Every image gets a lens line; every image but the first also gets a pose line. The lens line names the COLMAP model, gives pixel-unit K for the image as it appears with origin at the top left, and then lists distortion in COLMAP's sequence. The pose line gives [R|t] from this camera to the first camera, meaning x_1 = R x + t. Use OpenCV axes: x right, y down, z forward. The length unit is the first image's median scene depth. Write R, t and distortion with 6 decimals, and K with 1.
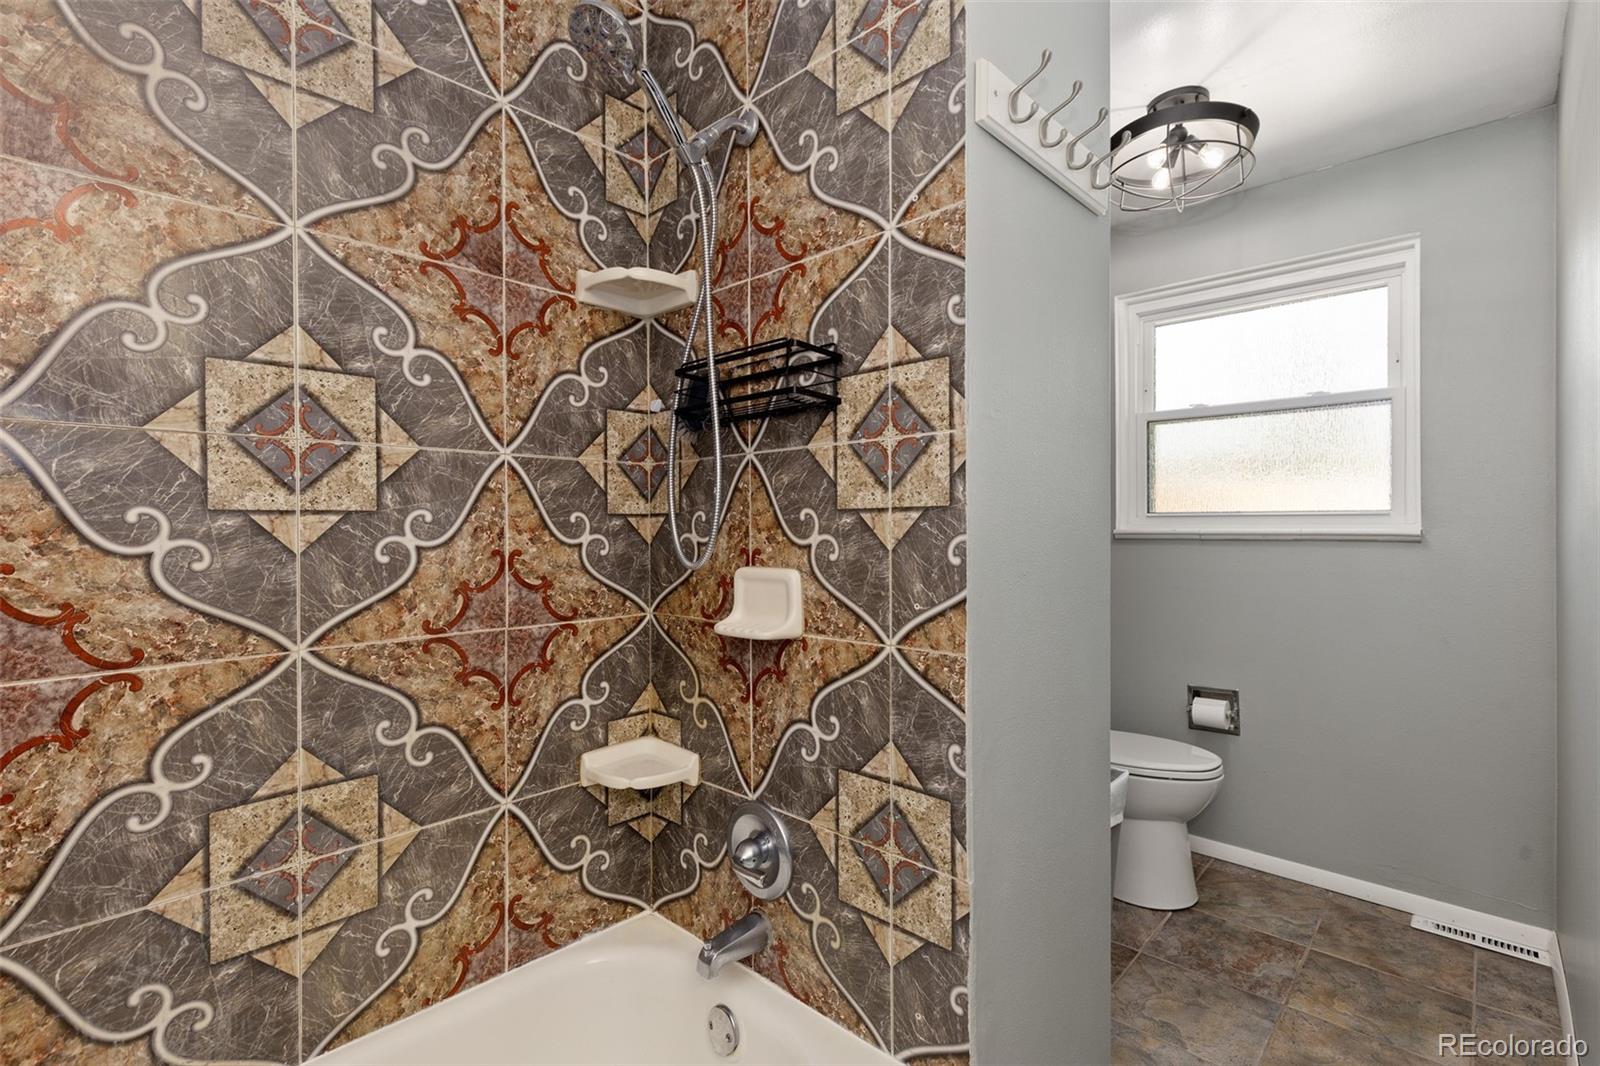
lens RADIAL K [[732.1, 0, 797.7], [0, 732.1, 523.1], [0, 0, 1]] dist [0.005299, 0.000504]
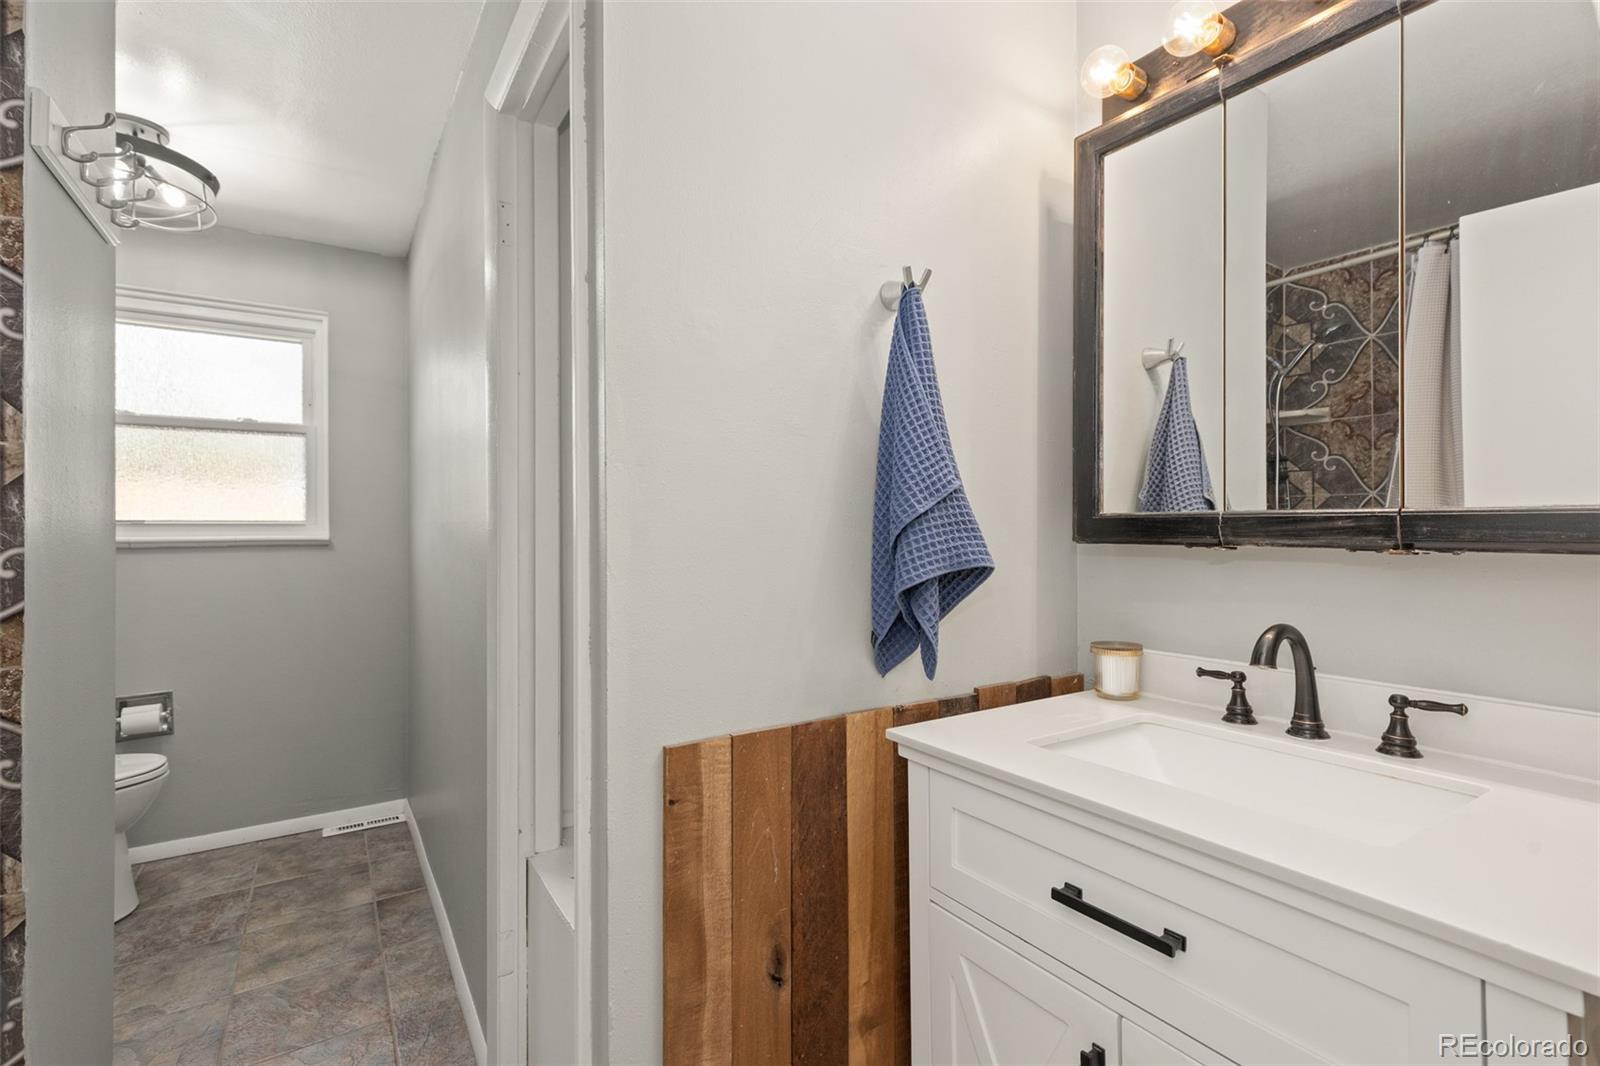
lens RADIAL K [[732.1, 0, 795.6], [0, 732.1, 528.0], [0, 0, 1]] dist [0.005299, 0.000504]
pose [[0.234813, -0.002049, 0.972039, -0.255700], [0.003533, 0.999993, 0.001254, -0.004228], [-0.972034, 0.003139, 0.234818, -0.138793]]
